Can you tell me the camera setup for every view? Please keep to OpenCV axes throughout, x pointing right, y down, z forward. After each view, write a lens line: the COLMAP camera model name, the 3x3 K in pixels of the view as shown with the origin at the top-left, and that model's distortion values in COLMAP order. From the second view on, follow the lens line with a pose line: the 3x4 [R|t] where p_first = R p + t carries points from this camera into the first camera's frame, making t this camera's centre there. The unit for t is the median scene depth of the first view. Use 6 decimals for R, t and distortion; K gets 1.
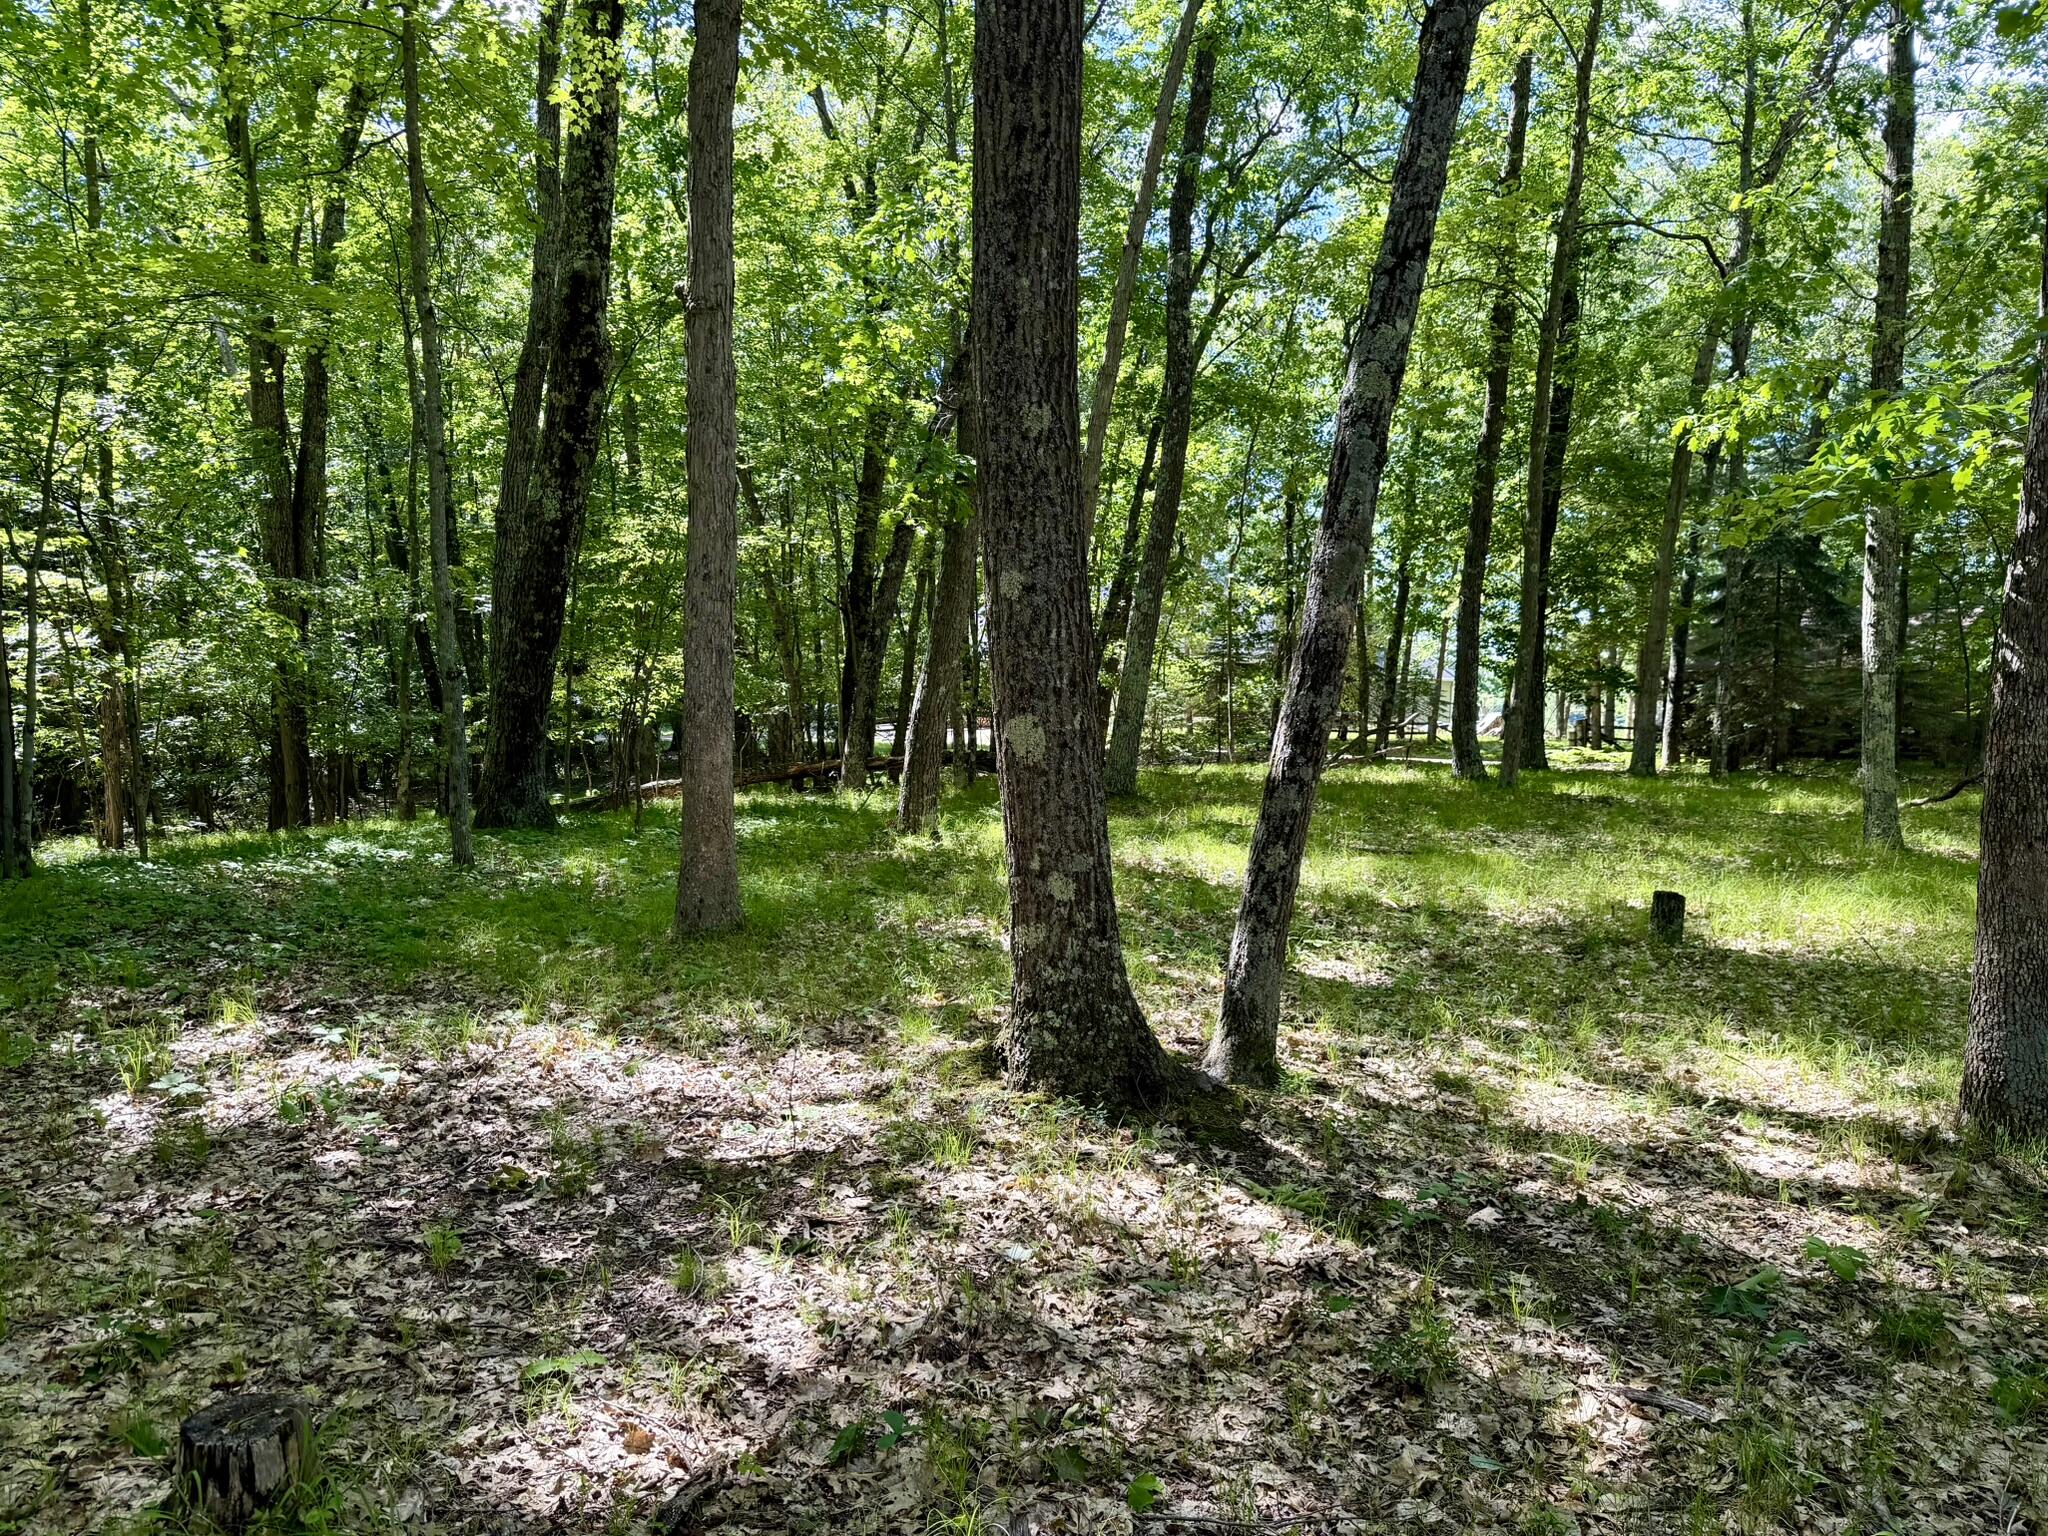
lens RADIAL K [[1449.1, 0, 1013.0], [0, 1449.1, 766.4], [0, 0, 1]] dist [0.028870, -0.033859]
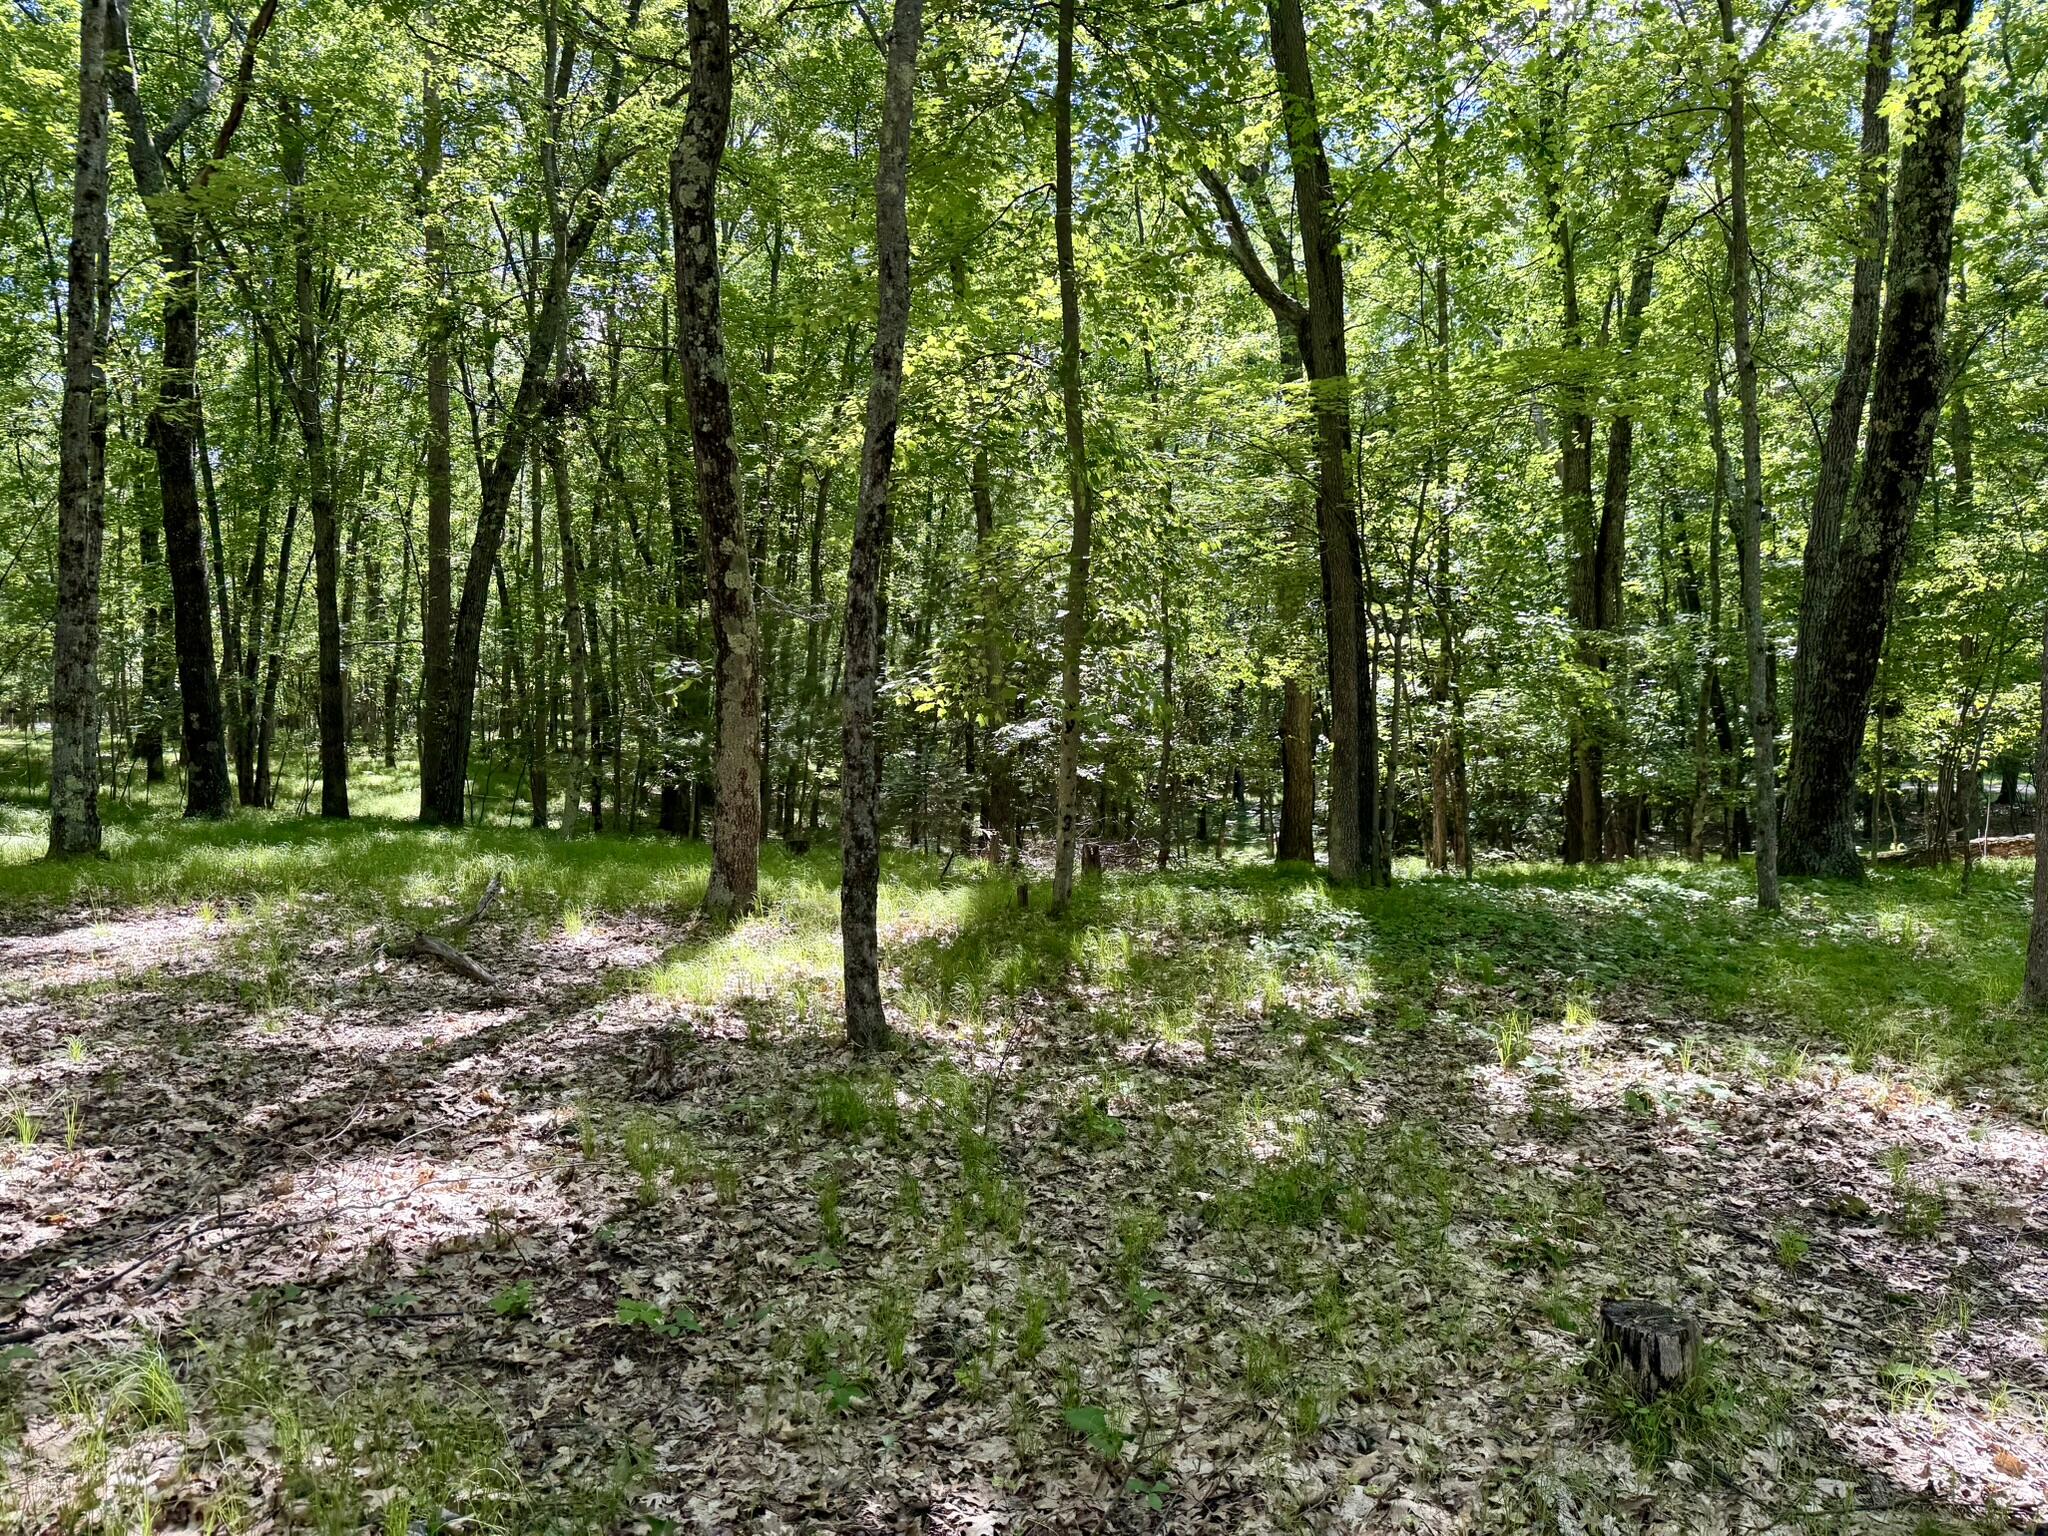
lens RADIAL K [[1449.1, 0, 1009.0], [0, 1449.1, 753.1], [0, 0, 1]] dist [0.028870, -0.033859]
pose [[0.675961, 0.010219, -0.736866, 0.008894], [-0.038454, 0.999031, -0.021421, 0.002973], [0.735933, 0.042815, 0.675699, -0.109963]]
